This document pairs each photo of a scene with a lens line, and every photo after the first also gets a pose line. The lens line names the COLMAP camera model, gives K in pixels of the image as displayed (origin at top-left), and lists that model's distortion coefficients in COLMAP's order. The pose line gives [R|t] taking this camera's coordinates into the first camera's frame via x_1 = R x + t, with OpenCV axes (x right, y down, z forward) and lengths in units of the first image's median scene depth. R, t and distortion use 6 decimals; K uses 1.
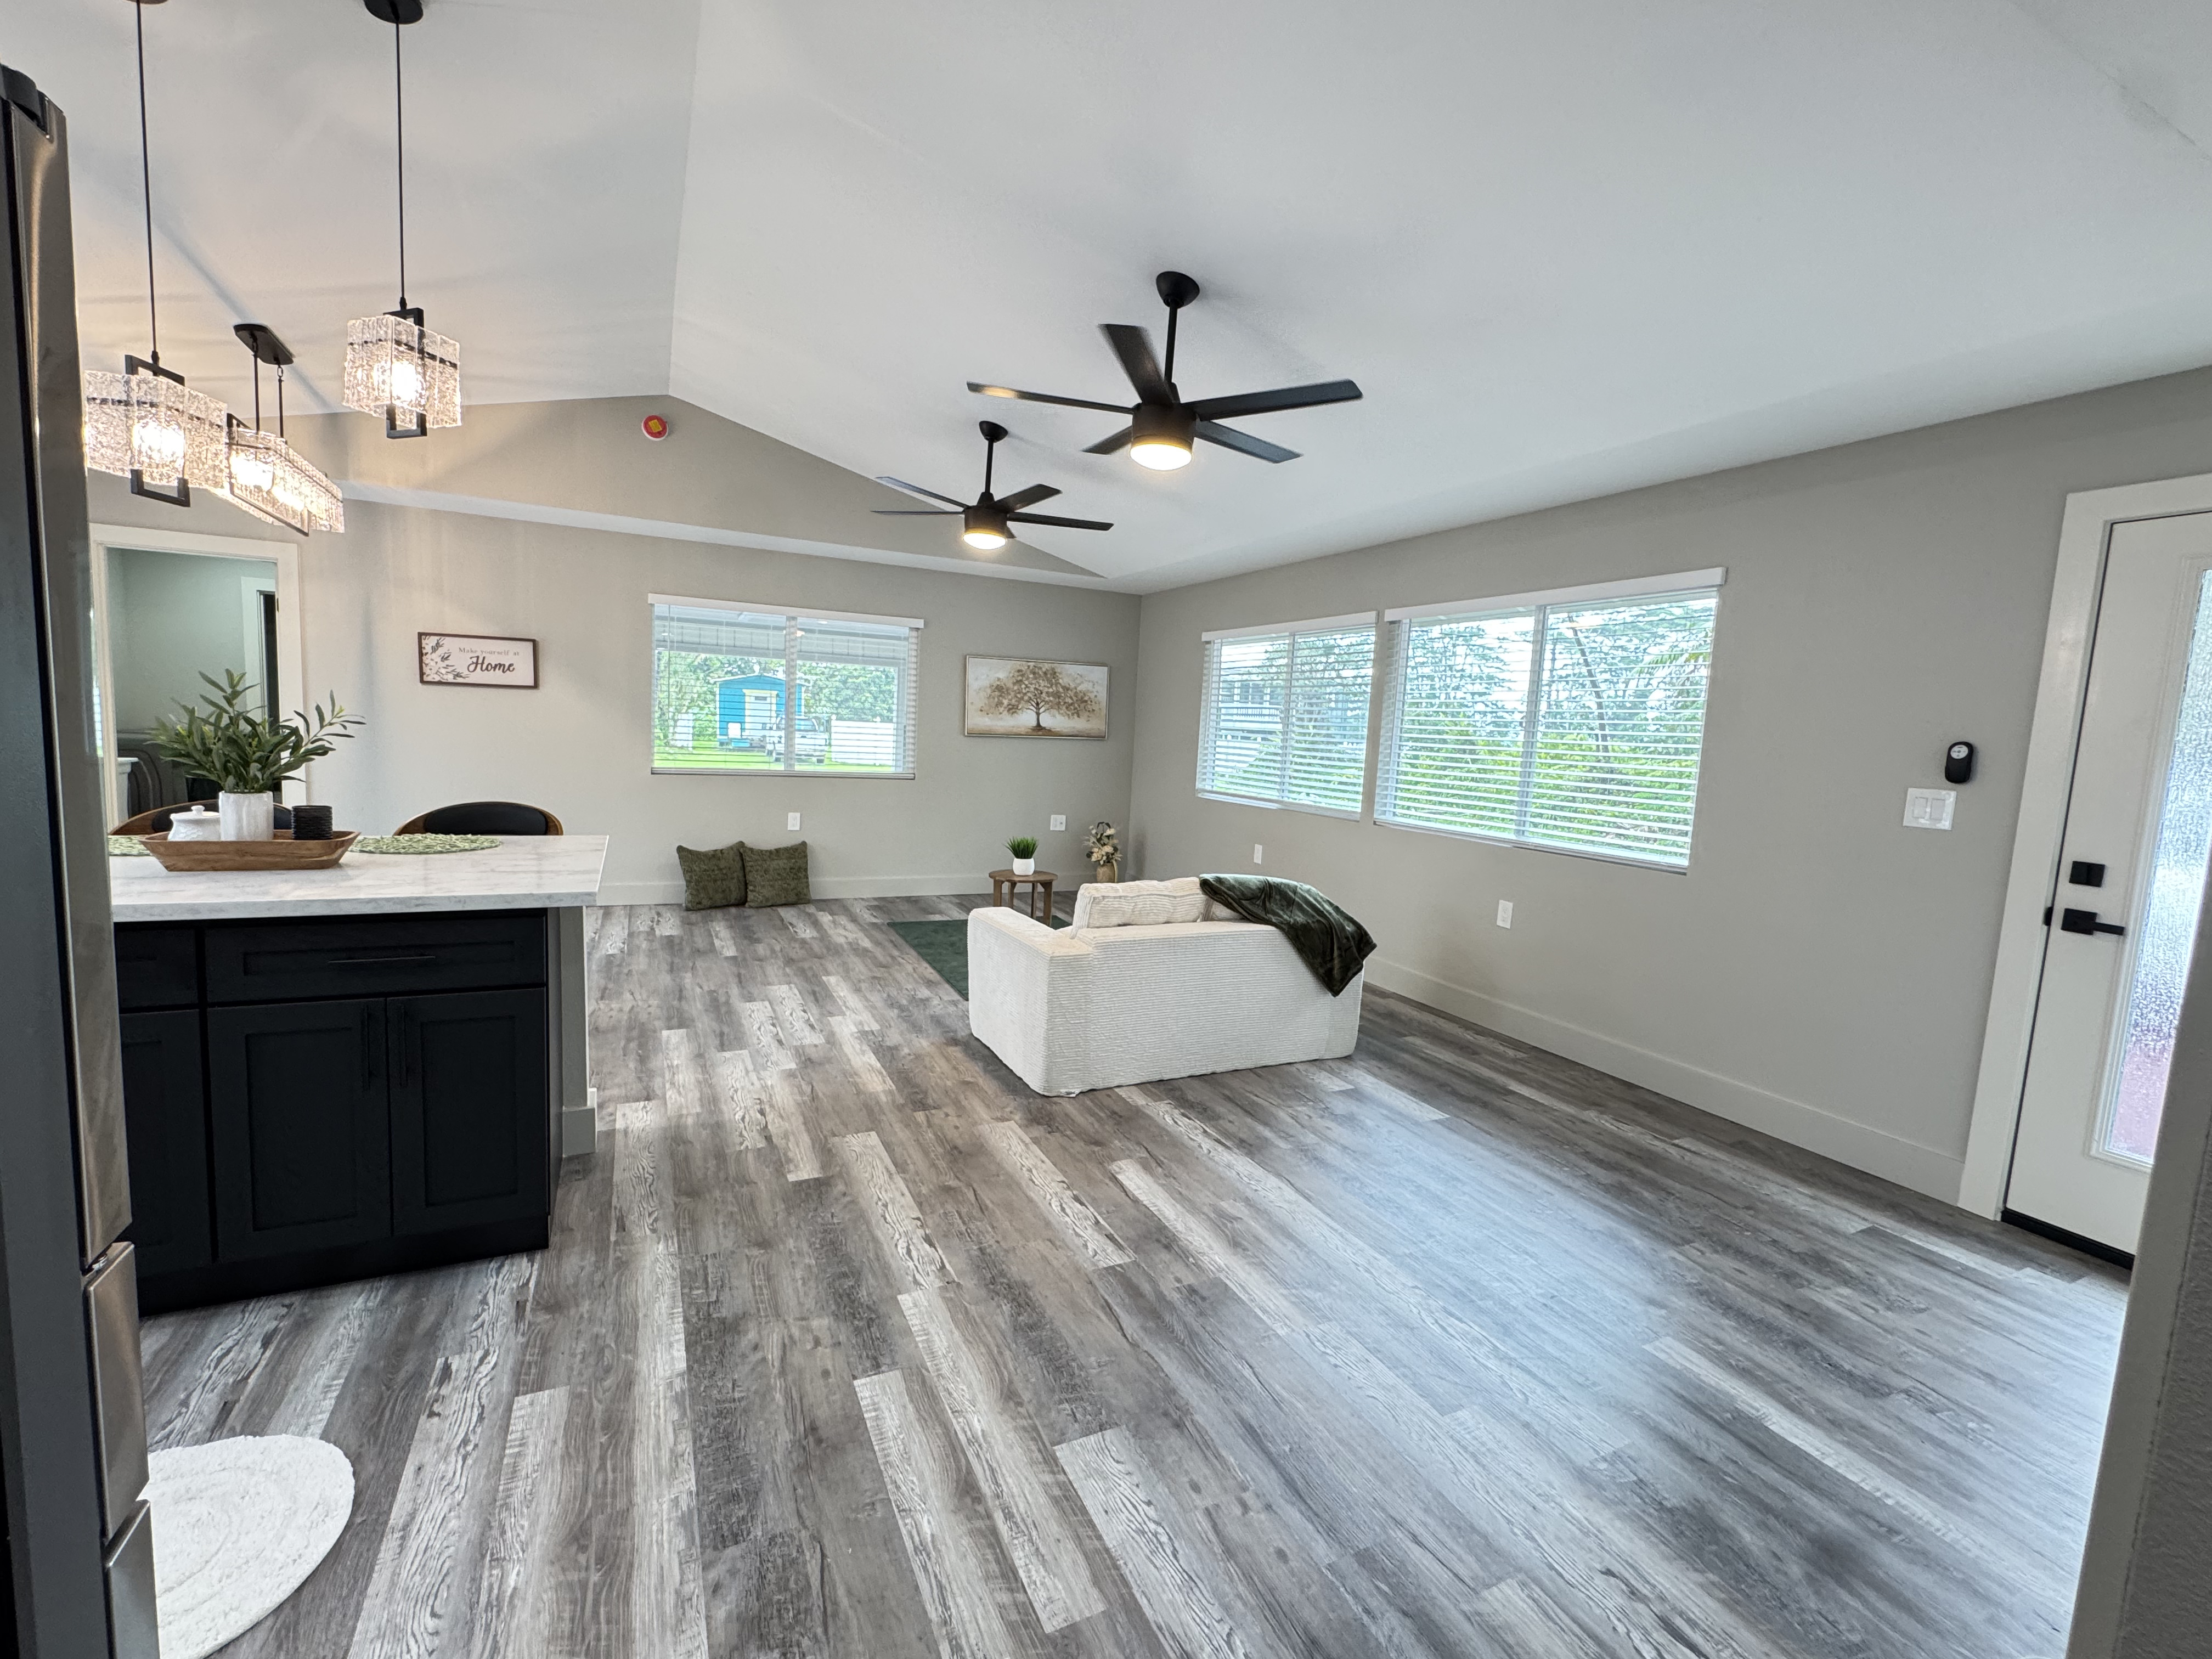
lens RADIAL K [[951.4, 0, 1106.1], [0, 951.4, 831.7], [0, 0, 1]] dist [-0.000564, 0.000136]
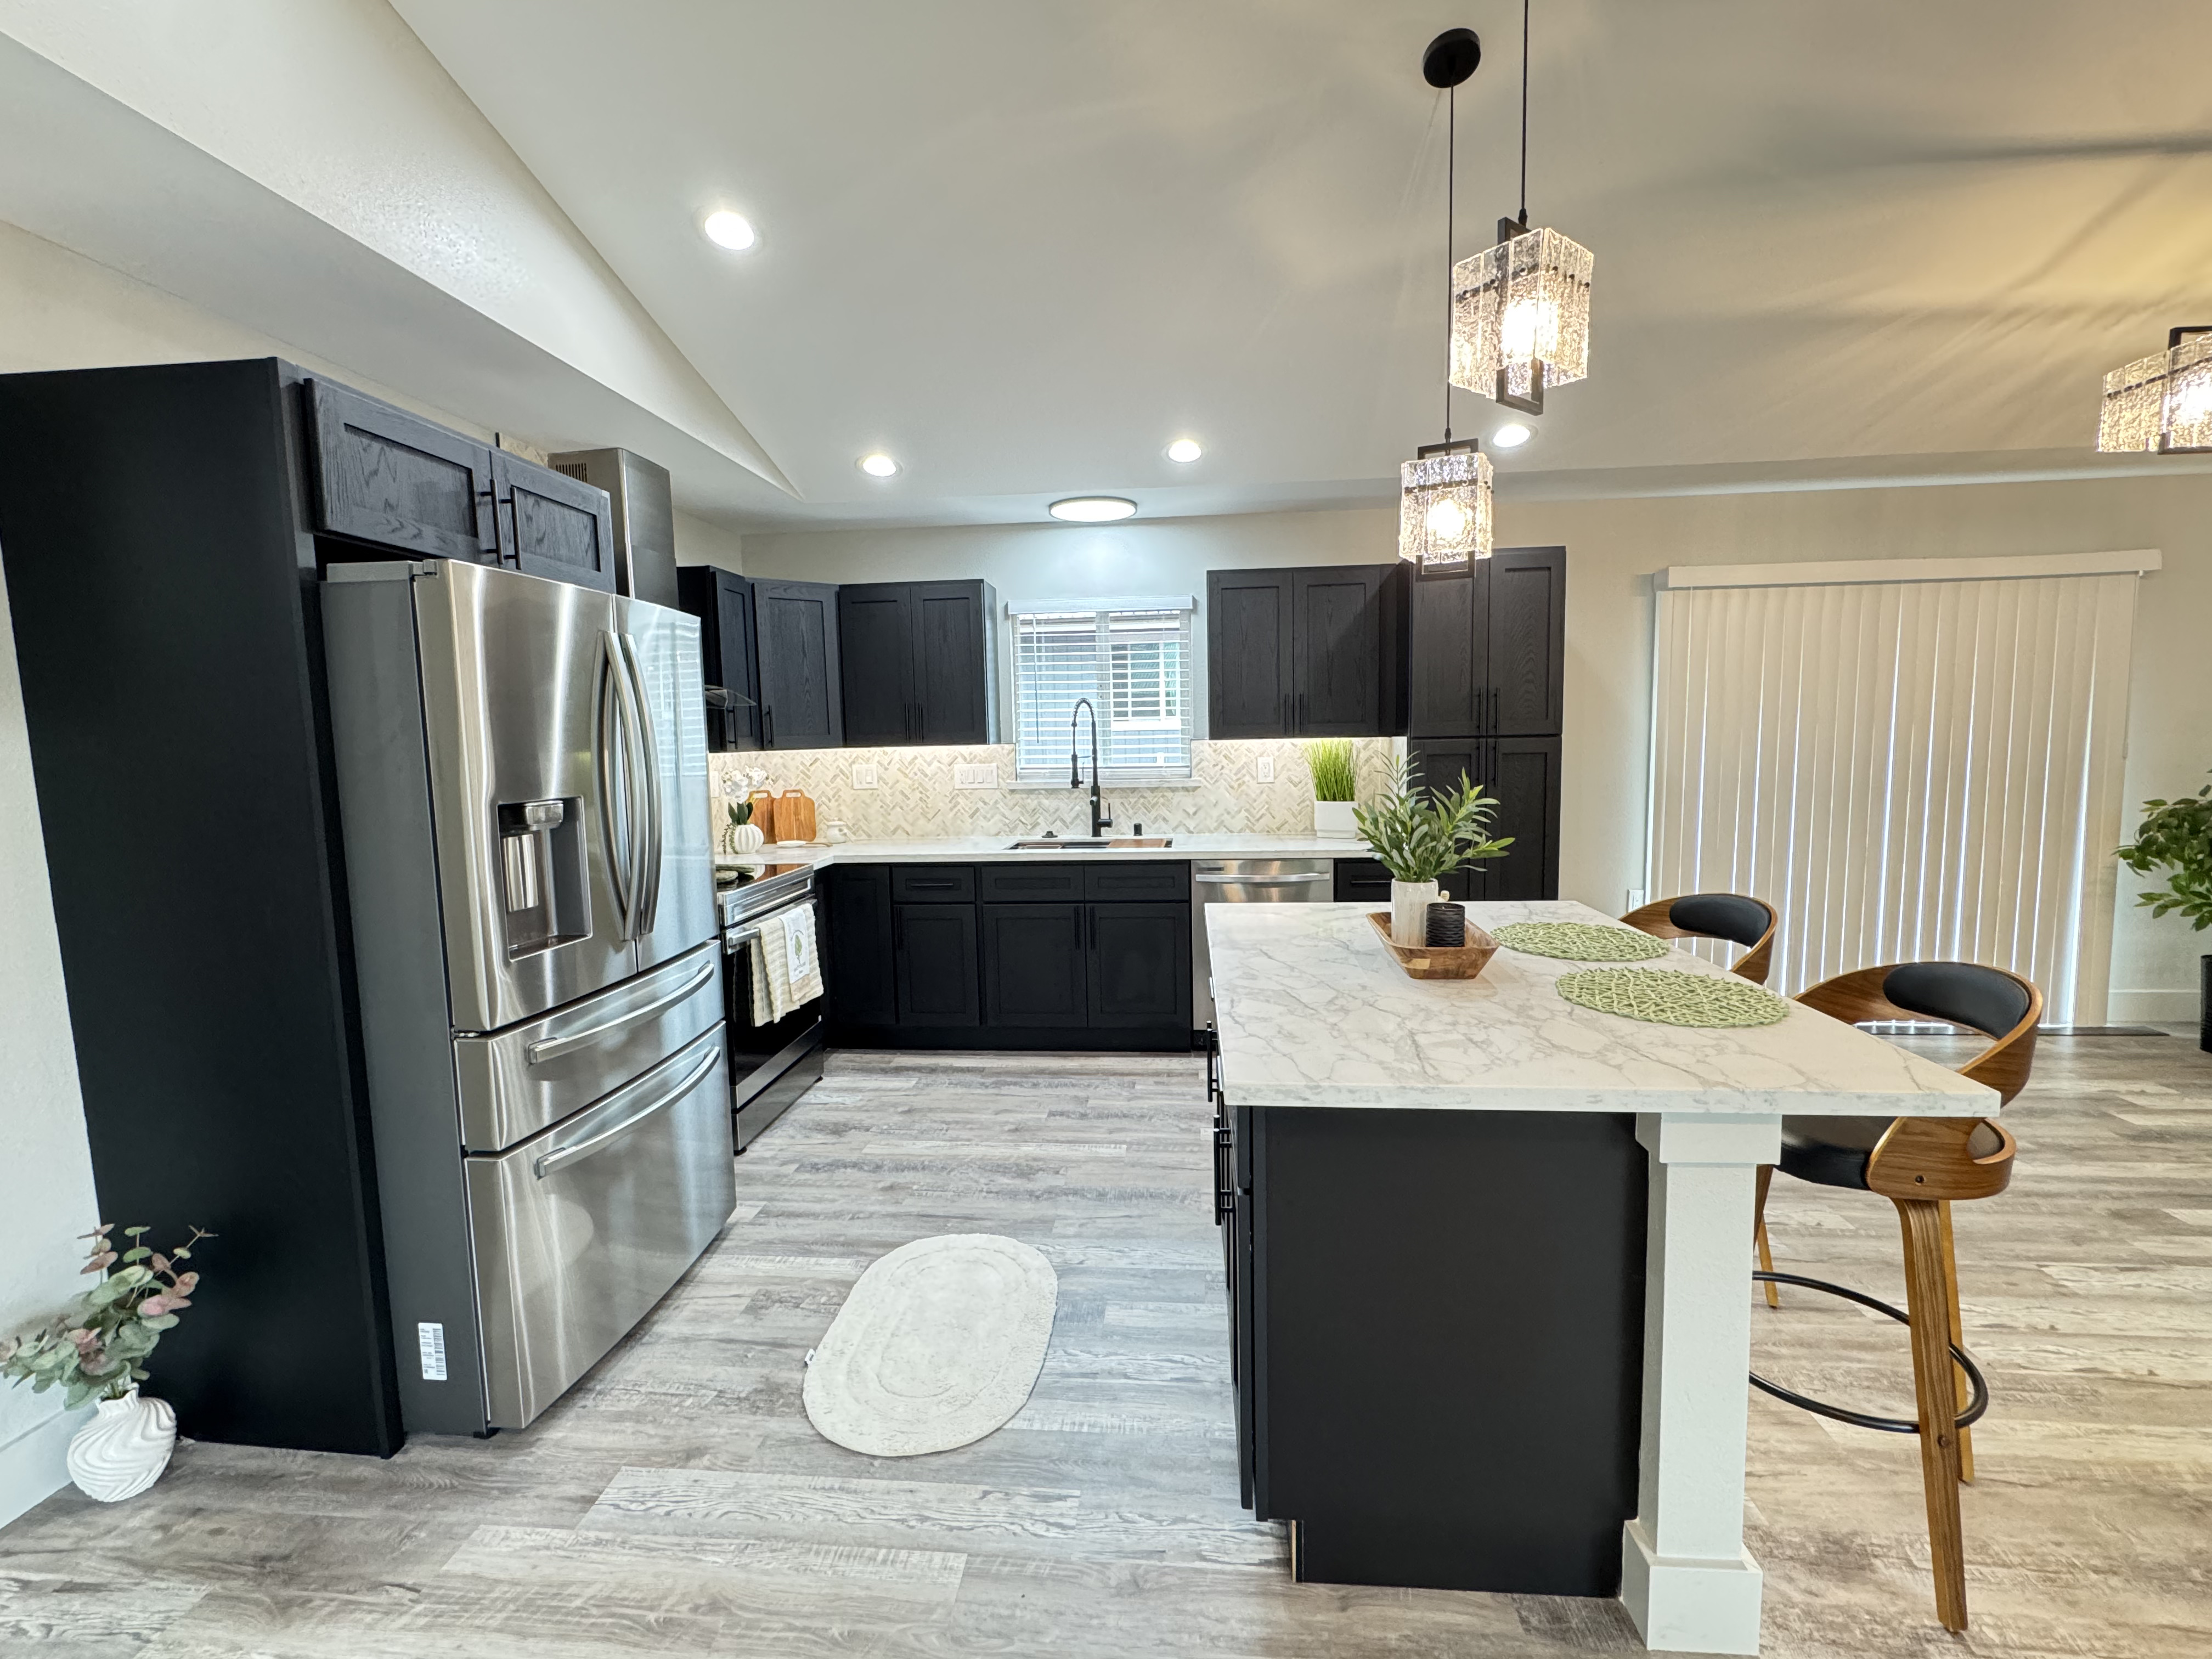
lens RADIAL K [[951.2, 0, 1104.7], [0, 951.2, 825.7], [0, 0, 1]] dist [-0.001375, -0.000103]
pose [[-0.517938, 0.044481, -0.854261, 0.023772], [-0.097384, 0.989089, 0.110545, -0.093494], [0.849857, 0.140447, -0.507955, 0.679593]]
